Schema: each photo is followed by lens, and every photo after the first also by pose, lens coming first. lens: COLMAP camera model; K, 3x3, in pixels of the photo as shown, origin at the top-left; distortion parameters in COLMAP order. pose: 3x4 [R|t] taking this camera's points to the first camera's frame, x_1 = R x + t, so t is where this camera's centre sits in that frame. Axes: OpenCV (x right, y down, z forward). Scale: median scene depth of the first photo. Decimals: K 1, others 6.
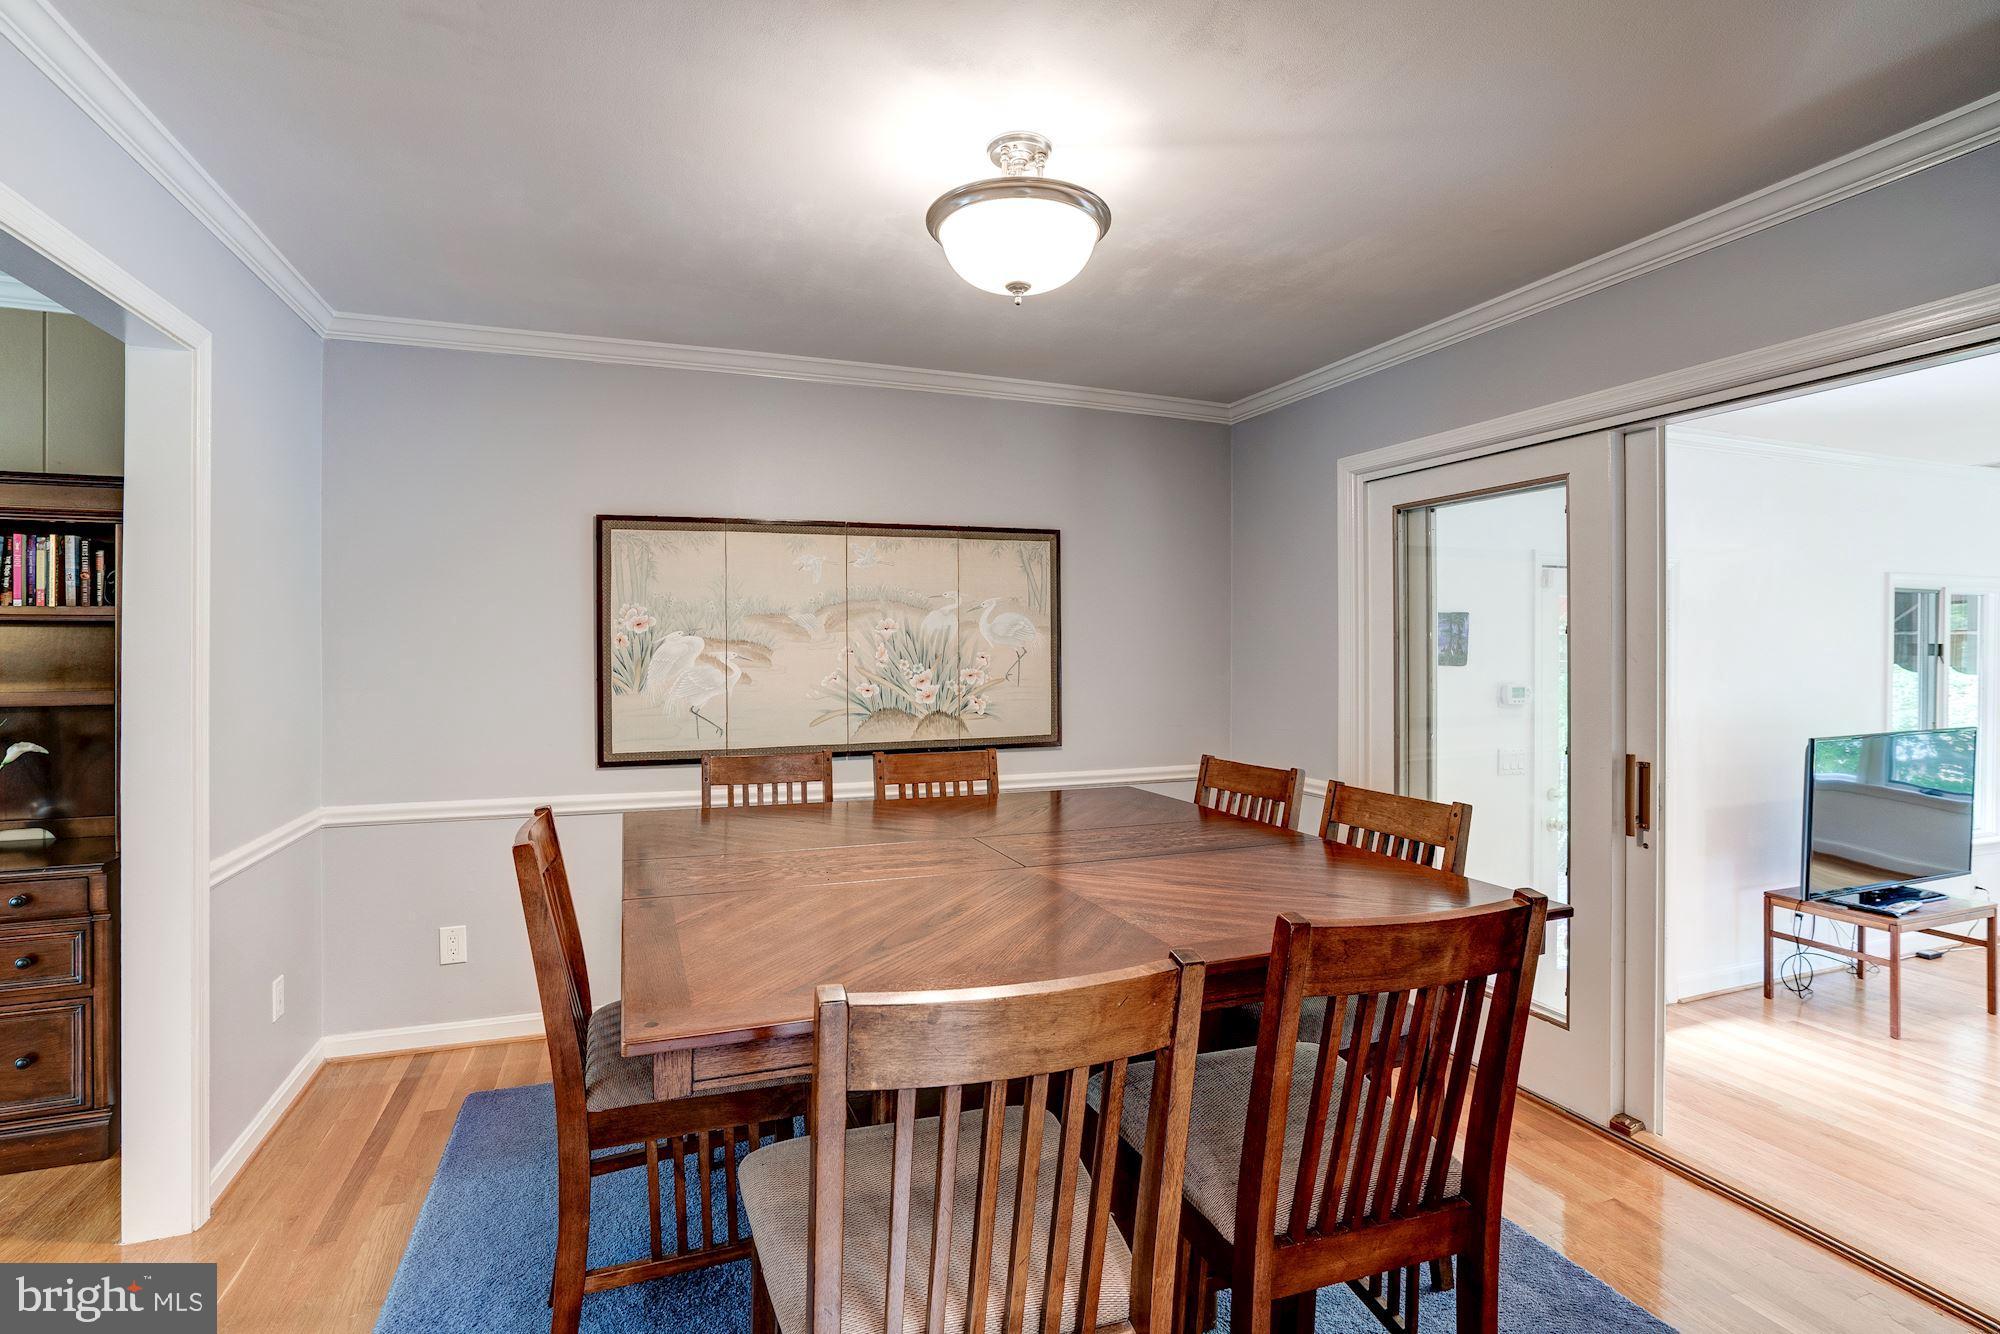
lens RADIAL K [[917.8, 0, 996.5], [0, 917.8, 653.9], [0, 0, 1]] dist [0.000957, 0.000492]
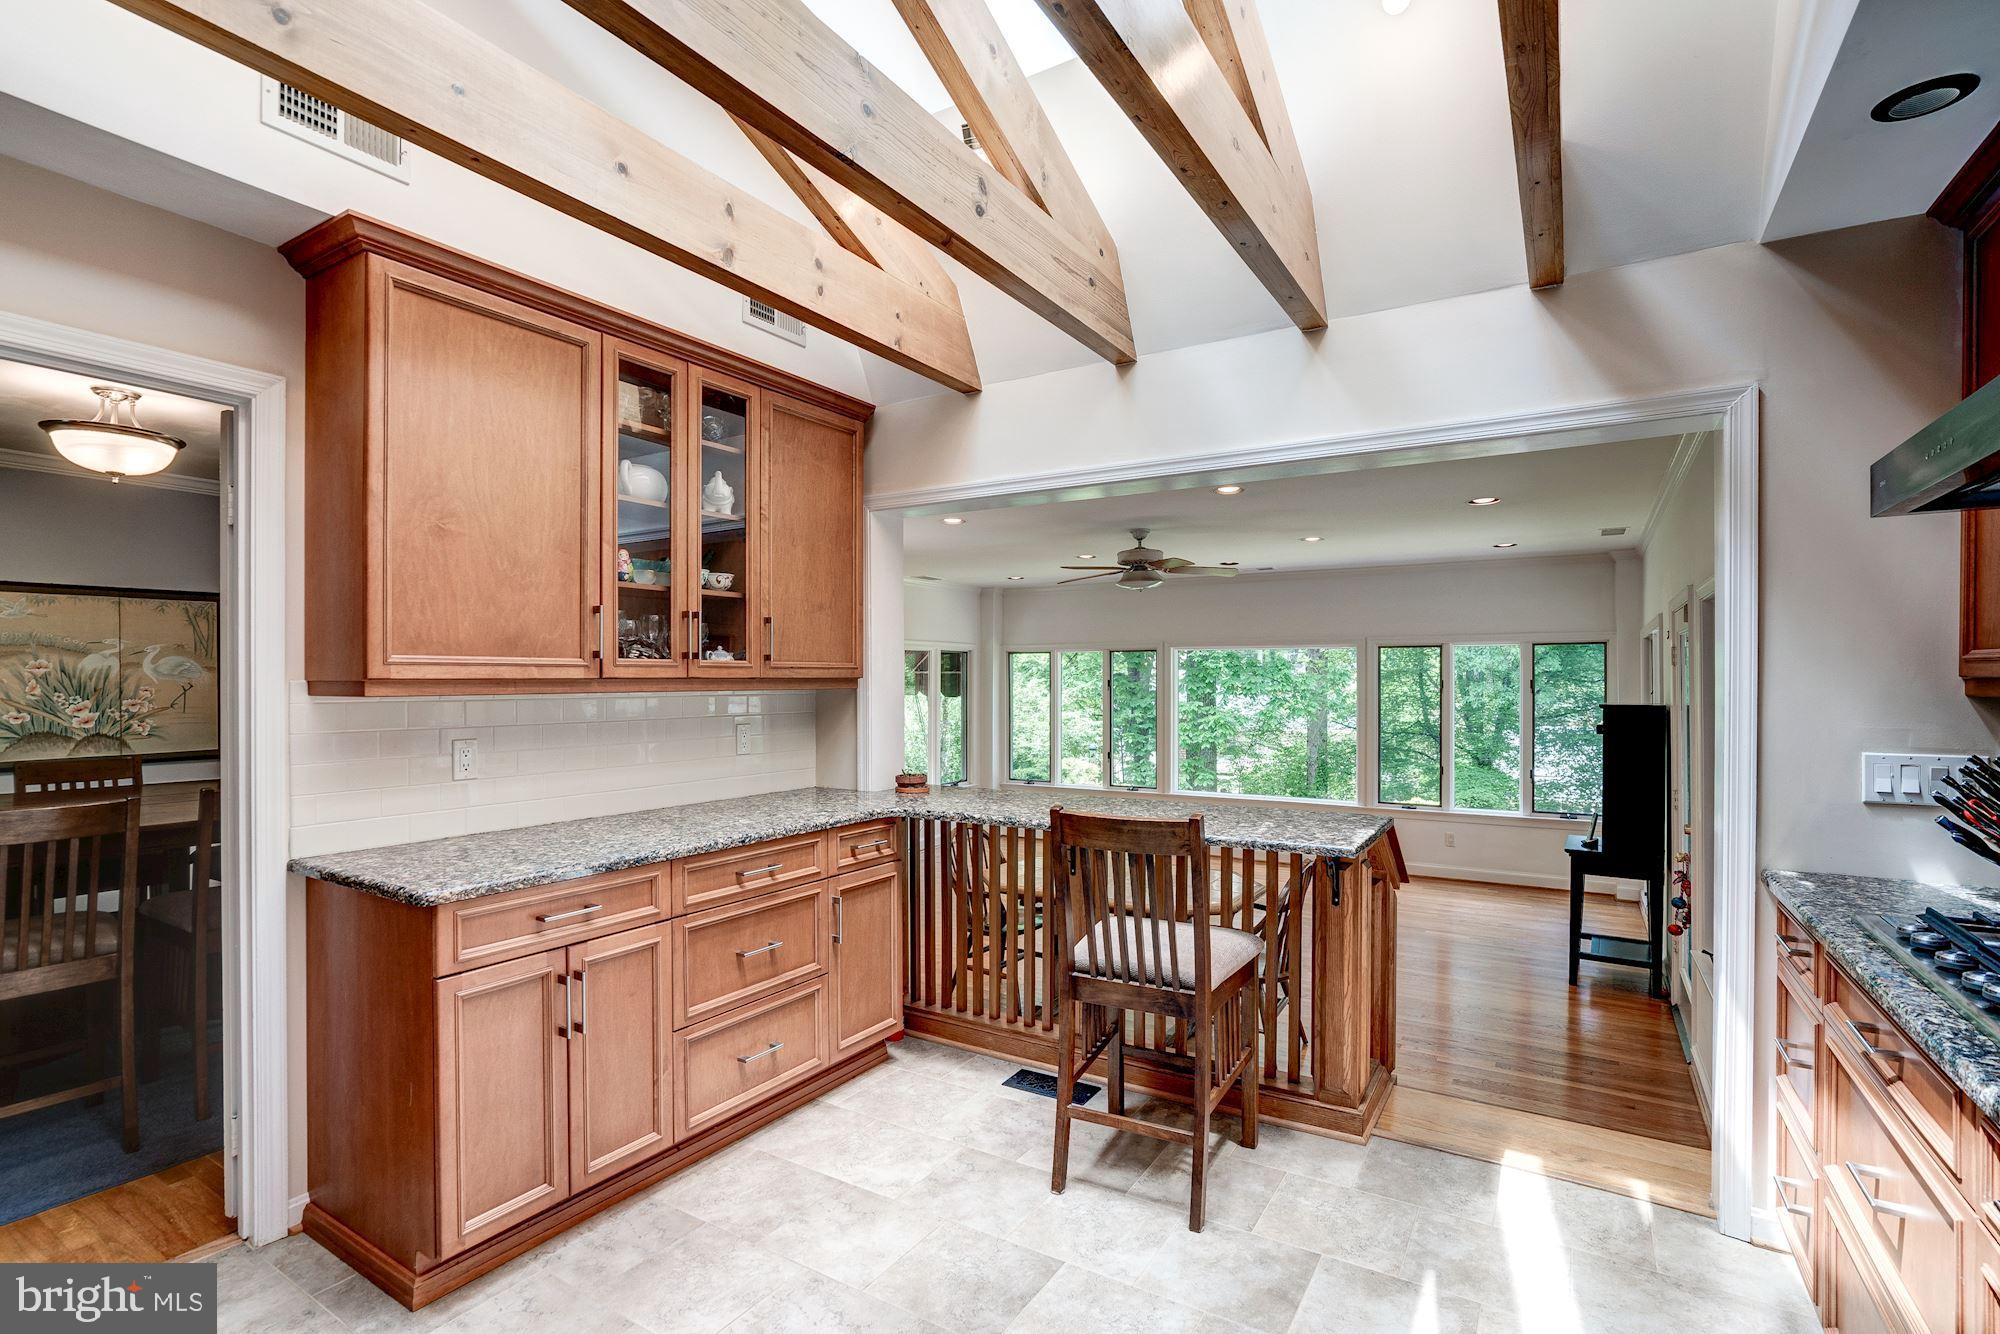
lens RADIAL K [[917.8, 0, 986.1], [0, 917.8, 680.4], [0, 0, 1]] dist [0.000957, 0.000492]
pose [[0.806010, -0.000418, 0.591902, 0.173391], [0.004985, 0.999969, -0.006083, 0.003116], [-0.591881, 0.007854, 0.805987, -0.741973]]
